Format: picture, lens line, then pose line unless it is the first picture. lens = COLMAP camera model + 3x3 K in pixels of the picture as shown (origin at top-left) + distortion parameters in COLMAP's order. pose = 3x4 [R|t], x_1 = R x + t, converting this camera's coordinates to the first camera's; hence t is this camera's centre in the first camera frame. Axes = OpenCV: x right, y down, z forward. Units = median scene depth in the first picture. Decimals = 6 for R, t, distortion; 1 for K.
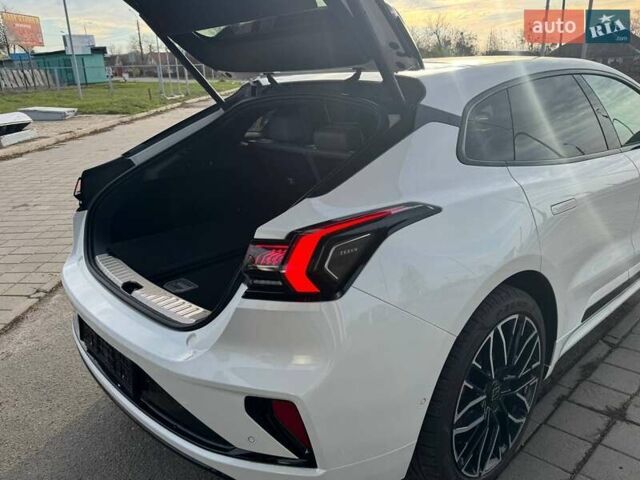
lens RADIAL K [[494.7, 0, 320.5], [0, 494.7, 233.2], [0, 0, 1]] dist [0.007826, -0.008148]
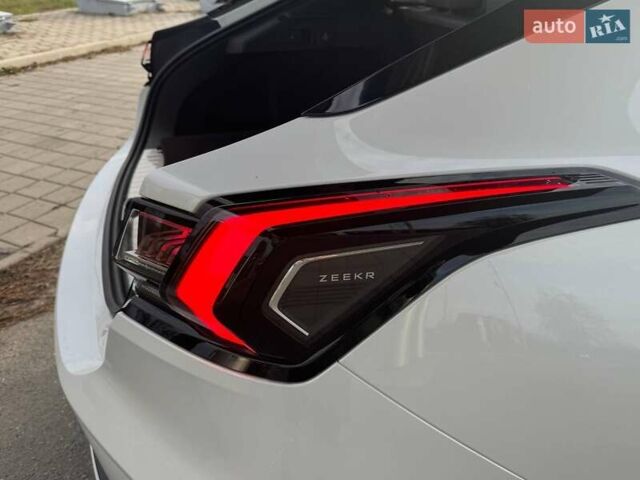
lens RADIAL K [[494.7, 0, 316.2], [0, 494.7, 238.6], [0, 0, 1]] dist [0.007826, -0.008148]
pose [[0.890741, 0.239799, -0.386105, 0.097881], [-0.150220, 0.957079, 0.247858, -0.045635], [0.428969, -0.162777, 0.888532, 0.367462]]
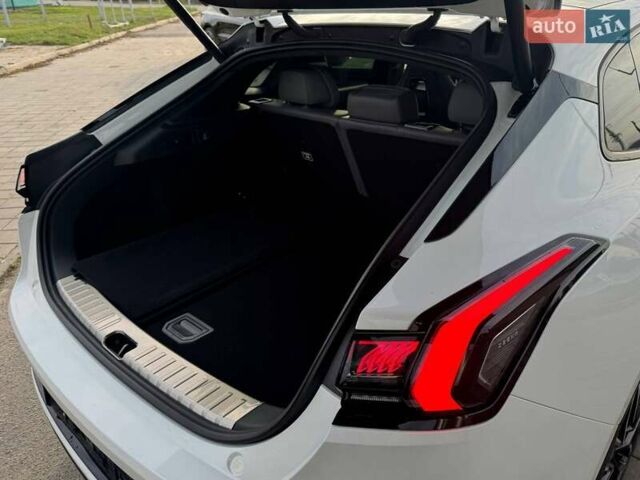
lens RADIAL K [[494.7, 0, 318.9], [0, 494.7, 240.0], [0, 0, 1]] dist [0.007826, -0.008148]
pose [[0.996349, -0.023253, 0.082146, -0.122321], [0.011429, 0.989860, 0.141583, -0.095853], [-0.084606, -0.140127, 0.986512, 0.245878]]
